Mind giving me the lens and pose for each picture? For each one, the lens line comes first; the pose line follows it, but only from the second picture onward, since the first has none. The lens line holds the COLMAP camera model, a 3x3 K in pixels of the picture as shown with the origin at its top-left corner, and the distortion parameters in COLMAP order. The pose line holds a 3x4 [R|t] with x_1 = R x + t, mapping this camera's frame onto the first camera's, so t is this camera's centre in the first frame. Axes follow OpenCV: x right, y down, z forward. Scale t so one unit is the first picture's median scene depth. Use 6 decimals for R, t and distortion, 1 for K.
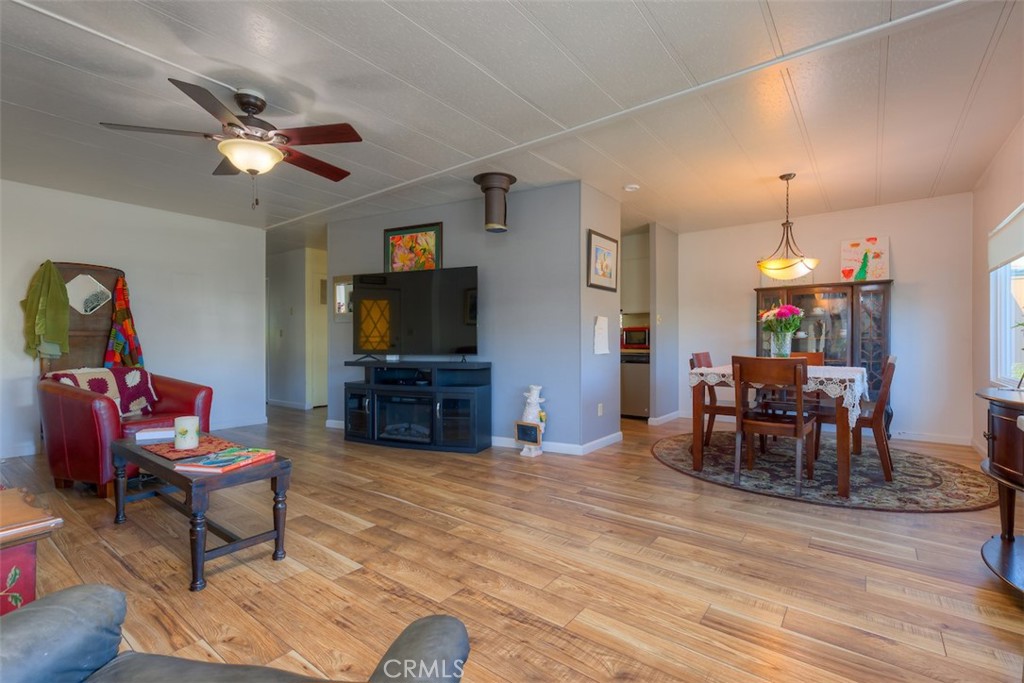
lens RADIAL K [[463.6, 0, 515.7], [0, 463.6, 342.0], [0, 0, 1]] dist [0.011148, -0.000230]
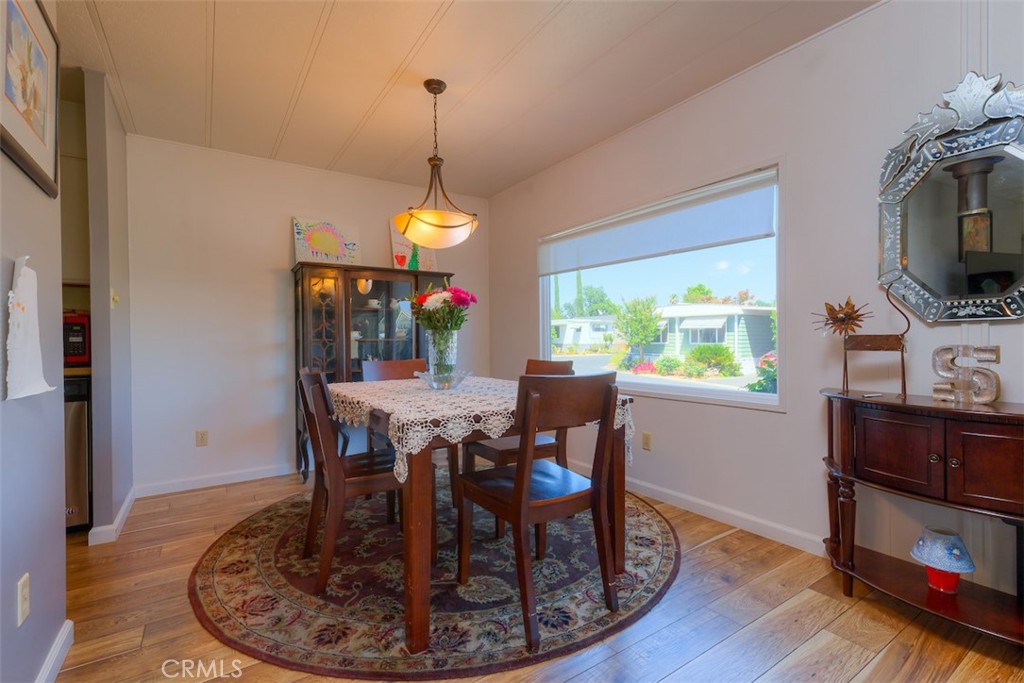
lens RADIAL K [[463.6, 0, 515.7], [0, 463.6, 342.0], [0, 0, 1]] dist [0.011148, -0.000230]
pose [[0.321852, -0.006293, 0.946769, 0.011158], [0.010904, 0.999936, 0.002939, -0.005642], [-0.946727, 0.009378, 0.321900, 0.690019]]
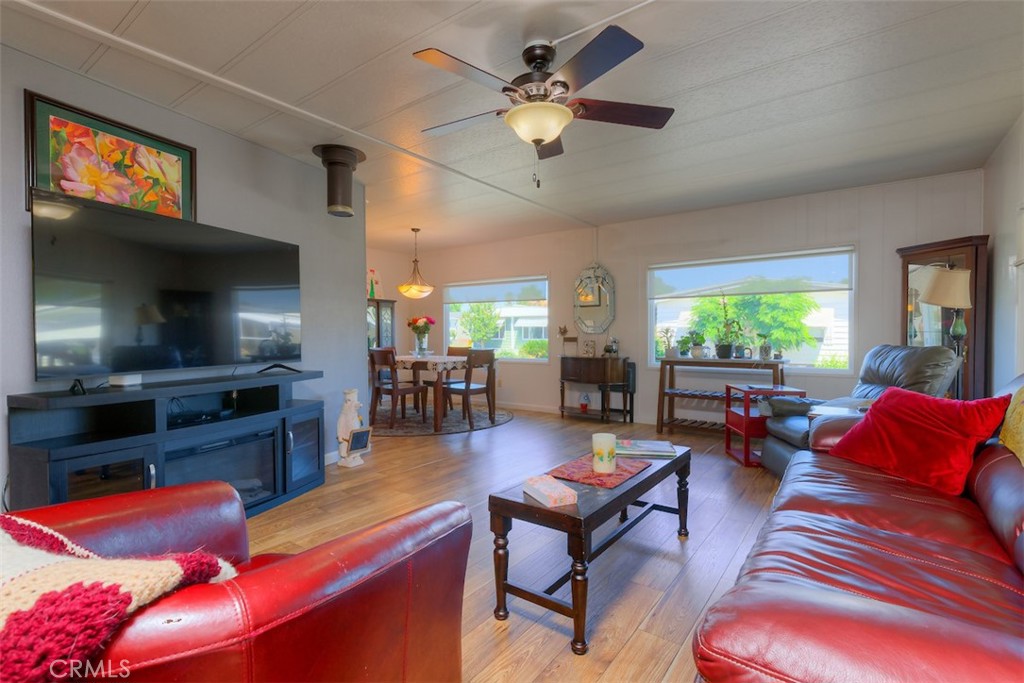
lens RADIAL K [[463.6, 0, 515.7], [0, 463.6, 342.0], [0, 0, 1]] dist [0.011148, -0.000230]
pose [[-0.014333, -0.015234, 0.999781, -0.919559], [0.004902, 0.999871, 0.015305, -0.015342], [-0.999885, 0.005120, -0.014257, 0.697222]]
